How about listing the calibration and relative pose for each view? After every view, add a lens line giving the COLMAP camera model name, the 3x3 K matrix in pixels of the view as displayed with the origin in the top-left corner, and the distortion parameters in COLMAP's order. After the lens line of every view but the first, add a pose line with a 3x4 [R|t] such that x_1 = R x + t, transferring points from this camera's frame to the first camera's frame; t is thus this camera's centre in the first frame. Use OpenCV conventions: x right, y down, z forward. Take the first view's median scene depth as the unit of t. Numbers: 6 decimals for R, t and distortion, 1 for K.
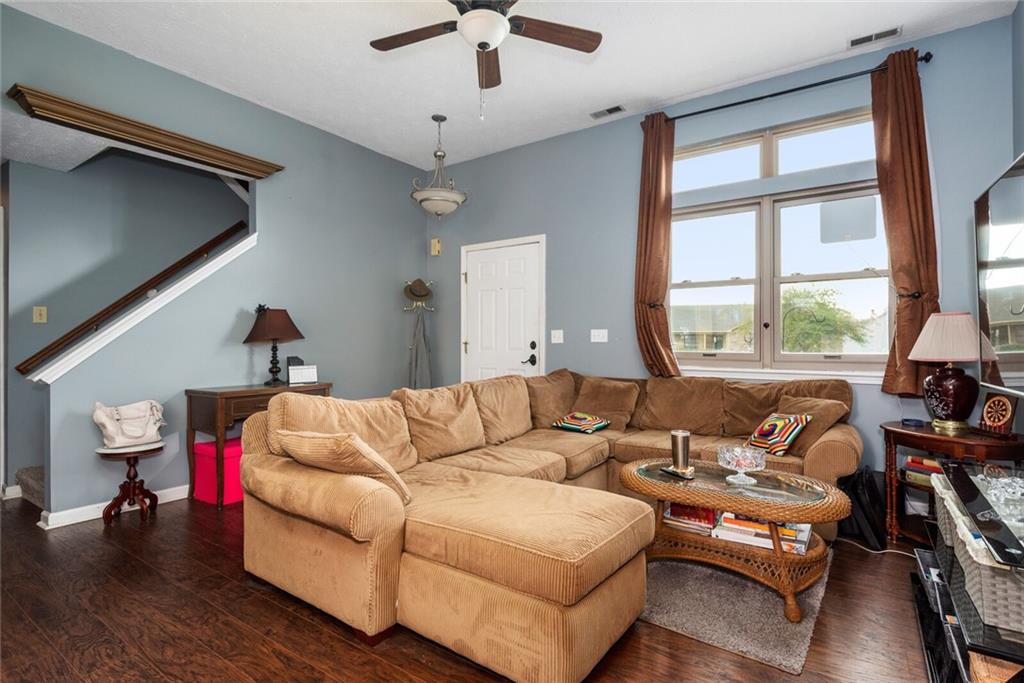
lens RADIAL K [[494.0, 0, 514.4], [0, 494.0, 335.2], [0, 0, 1]] dist [-0.000698, -0.000411]
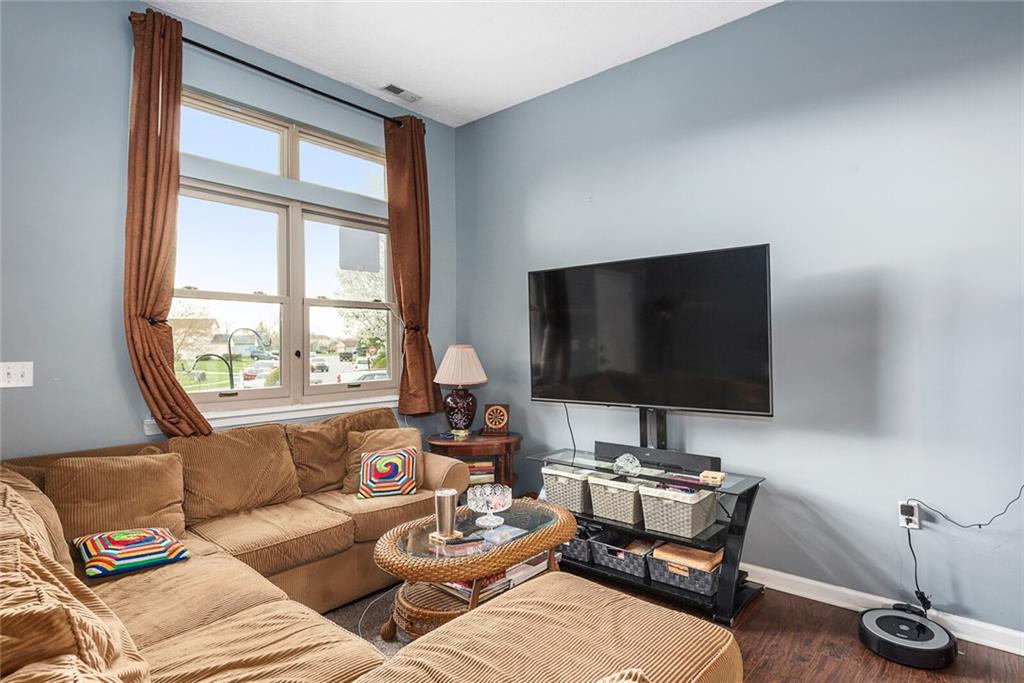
lens RADIAL K [[550.7, 0, 512.0], [0, 550.7, 341.5], [0, 0, 1]] dist [0.001844, 0.000152]
pose [[0.095628, 0.008273, 0.995383, -0.405550], [-0.000143, 0.999966, -0.008298, -0.033637], [-0.995417, 0.000651, 0.095626, 0.552974]]
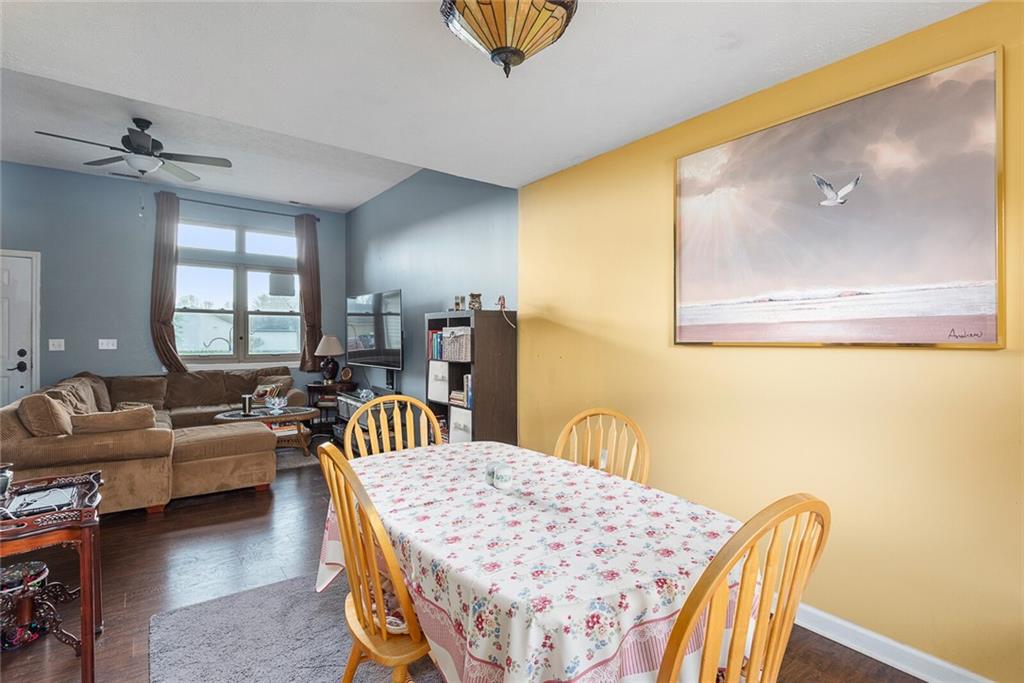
lens RADIAL K [[488.5, 0, 515.9], [0, 488.5, 342.8], [0, 0, 1]] dist [-0.001753, -0.000319]
pose [[0.301138, -0.009575, 0.953533, -0.851168], [-0.015020, 0.999778, 0.014782, -0.044021], [-0.953462, -0.018774, 0.300927, -0.445911]]
